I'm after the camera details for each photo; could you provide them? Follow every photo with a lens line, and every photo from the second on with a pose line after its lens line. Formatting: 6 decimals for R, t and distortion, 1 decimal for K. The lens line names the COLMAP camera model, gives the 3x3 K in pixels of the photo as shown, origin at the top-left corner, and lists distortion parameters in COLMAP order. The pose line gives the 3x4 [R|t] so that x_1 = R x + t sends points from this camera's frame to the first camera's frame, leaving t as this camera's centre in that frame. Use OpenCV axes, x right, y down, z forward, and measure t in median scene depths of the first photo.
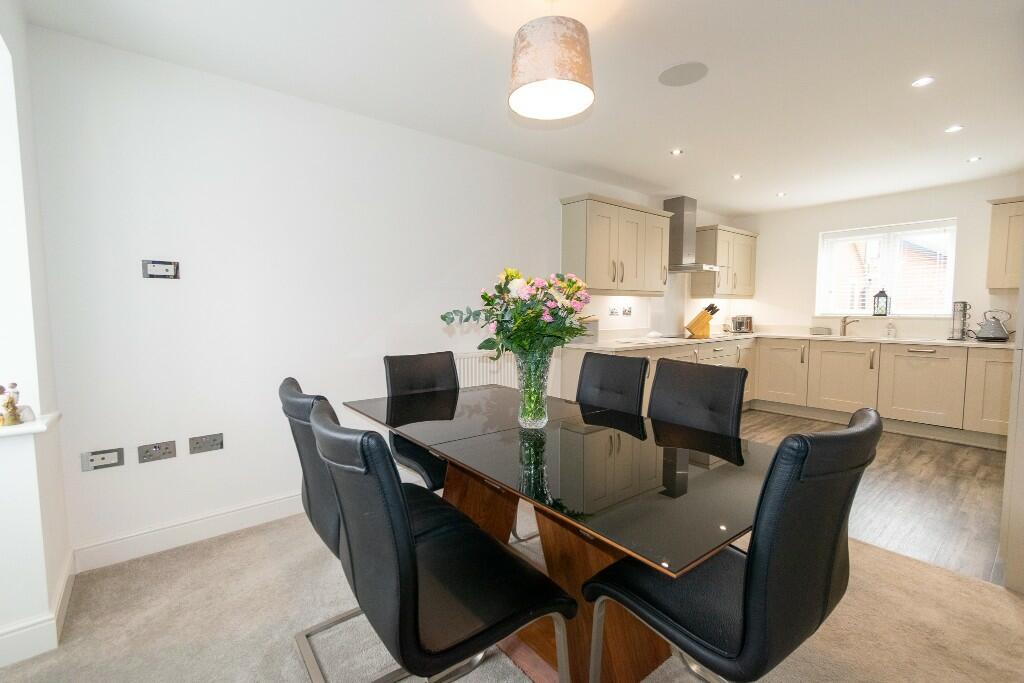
lens RADIAL K [[452.5, 0, 515.3], [0, 452.5, 343.2], [0, 0, 1]] dist [0.004782, -0.000820]
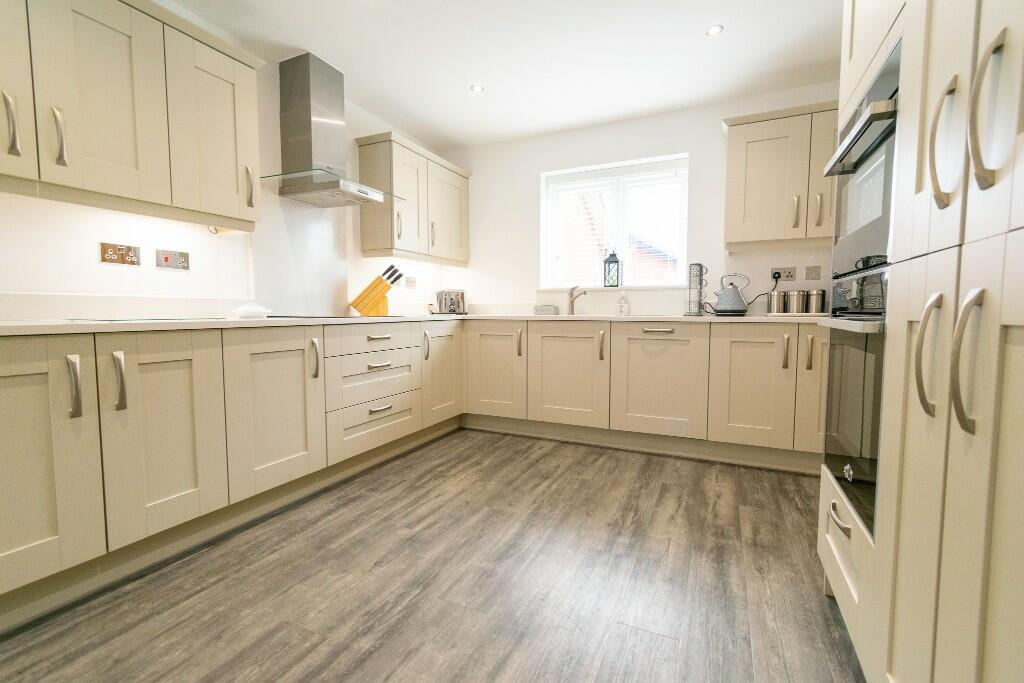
lens RADIAL K [[452.5, 0, 512.4], [0, 452.5, 341.4], [0, 0, 1]] dist [0.004782, -0.000820]
pose [[0.906013, -0.025897, 0.422456, 0.363262], [0.029139, 0.999575, -0.001218, 0.025274], [-0.422245, 0.013413, 0.906382, 0.423802]]
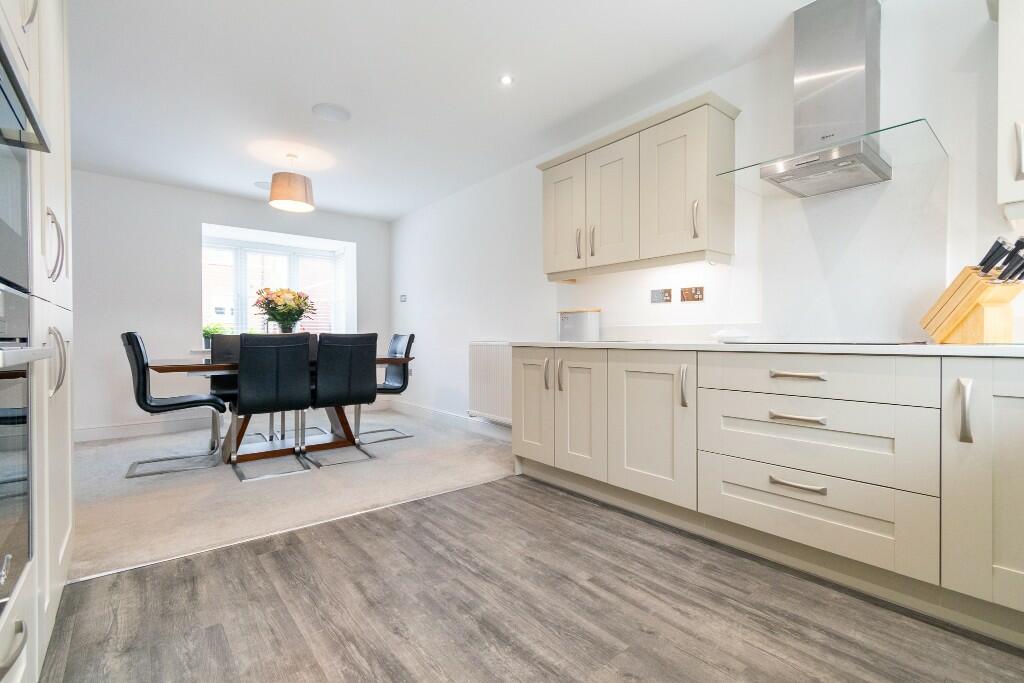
lens RADIAL K [[452.5, 0, 515.0], [0, 452.5, 340.8], [0, 0, 1]] dist [0.004782, -0.000820]
pose [[0.001273, 0.012986, -0.999915, 0.823942], [-0.072899, 0.997256, 0.012859, -0.001511], [0.997339, 0.072877, 0.002217, 0.773771]]
